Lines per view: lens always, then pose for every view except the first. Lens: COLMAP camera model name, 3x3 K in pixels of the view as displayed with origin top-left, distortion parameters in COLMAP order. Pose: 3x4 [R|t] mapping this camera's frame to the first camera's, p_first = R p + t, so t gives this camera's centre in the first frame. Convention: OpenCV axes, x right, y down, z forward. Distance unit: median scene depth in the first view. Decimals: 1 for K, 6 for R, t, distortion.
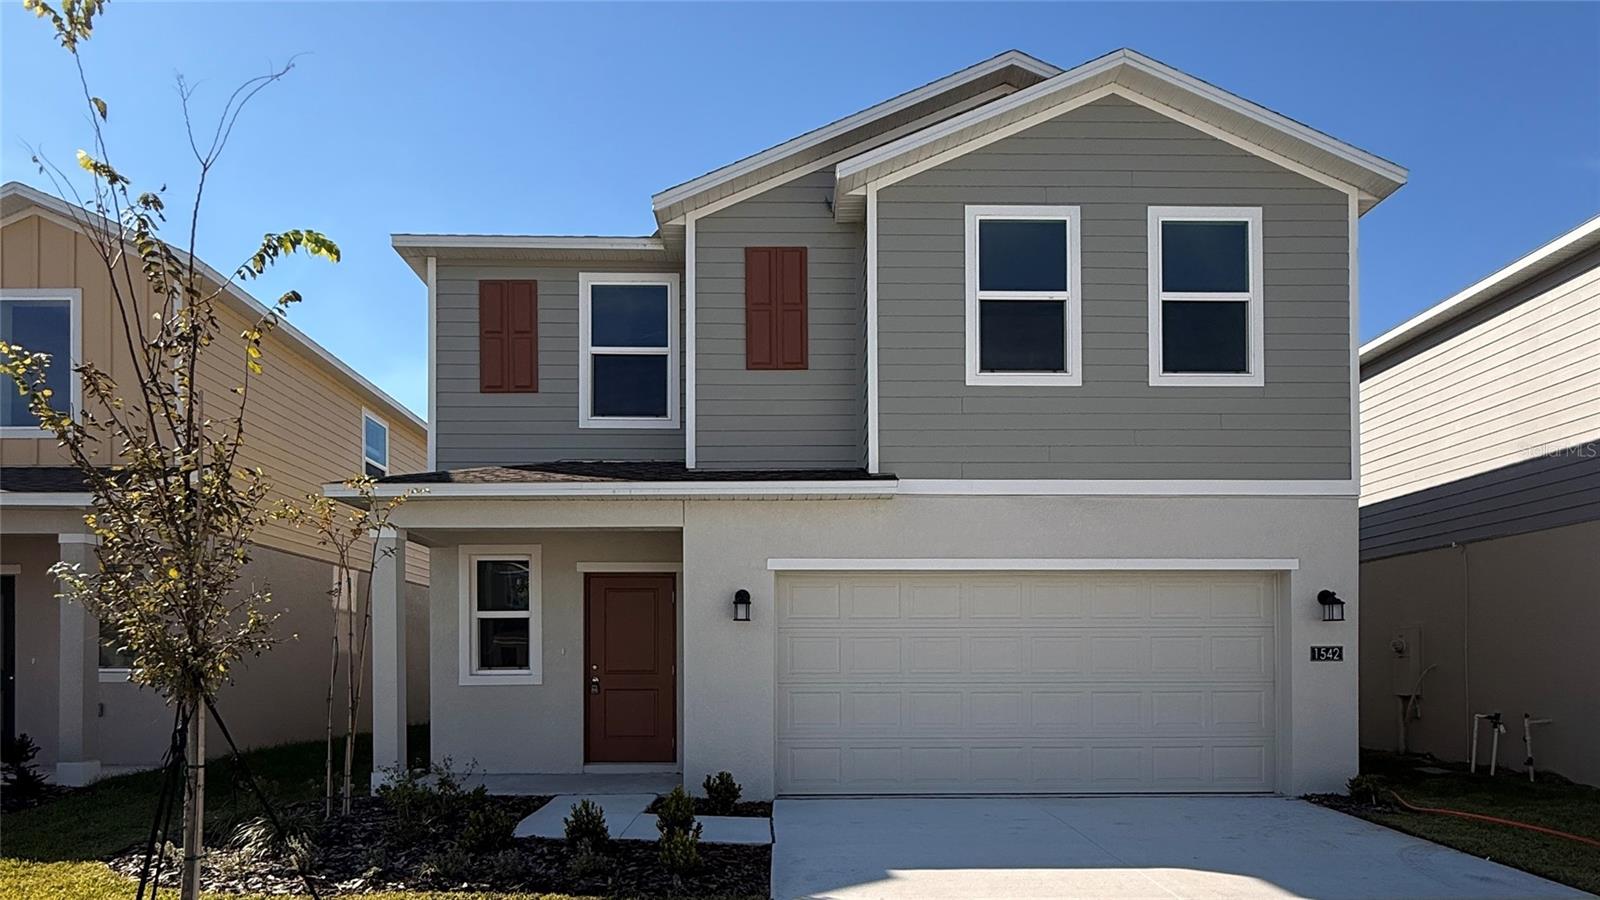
lens RADIAL K [[946.3, 0, 777.0], [0, 946.3, 529.4], [0, 0, 1]] dist [-0.000286, -0.000720]
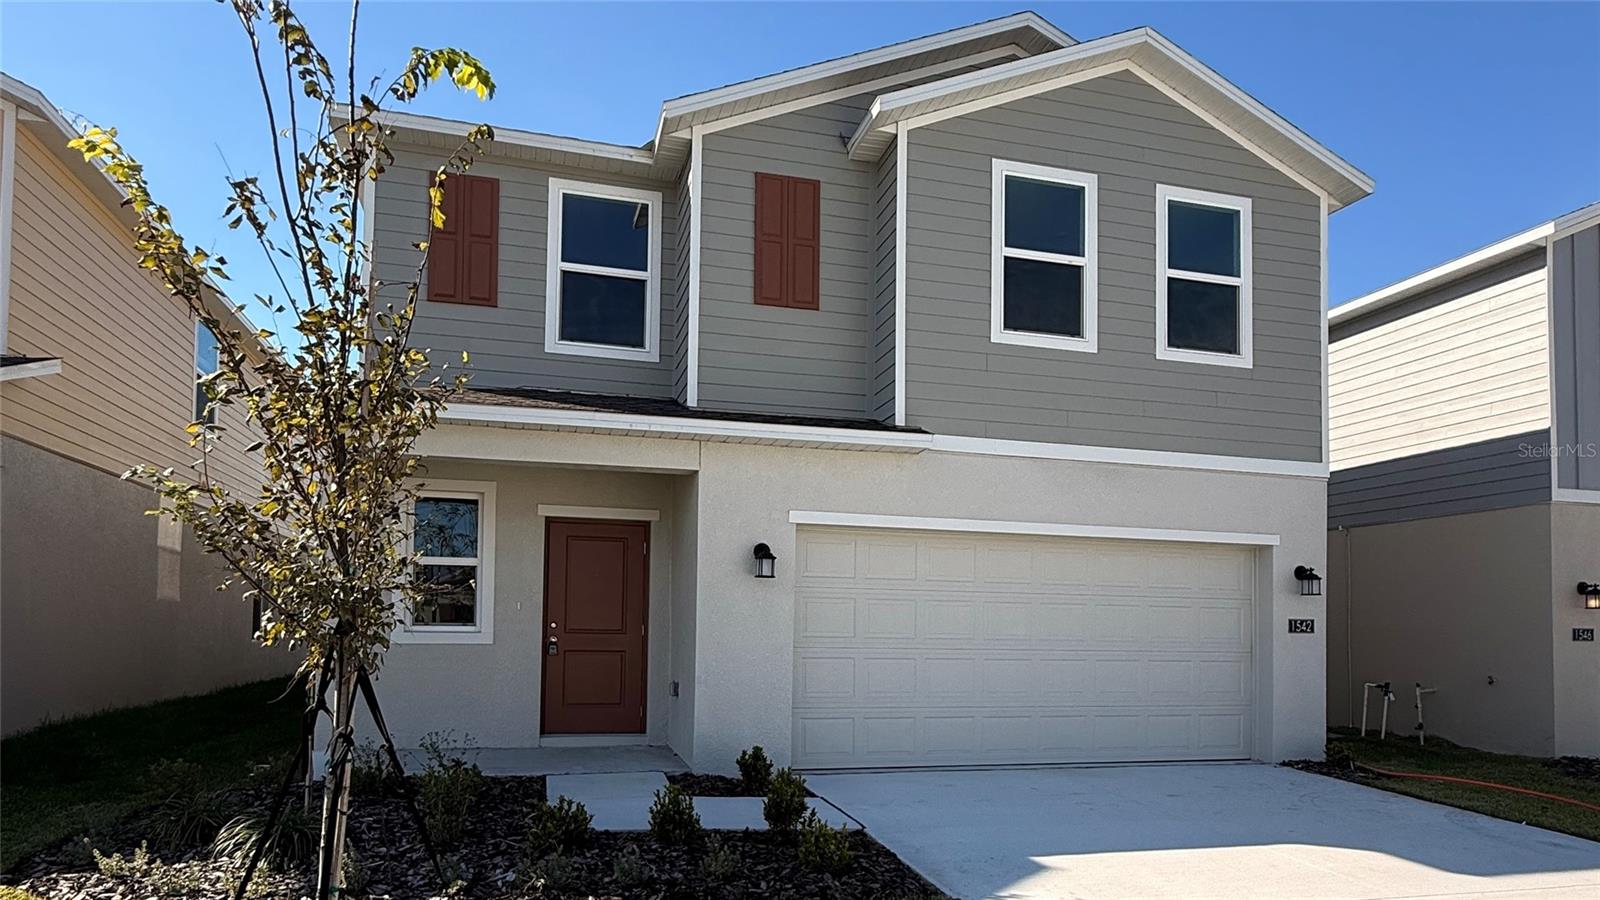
lens RADIAL K [[937.1, 0, 747.2], [0, 937.1, 474.8], [0, 0, 1]] dist [0.000427, -0.000415]
pose [[0.969799, 0.057178, 0.237109, -0.258298], [-0.053687, 0.998334, -0.021158, 0.017414], [-0.237924, 0.007789, 0.971253, 0.124869]]
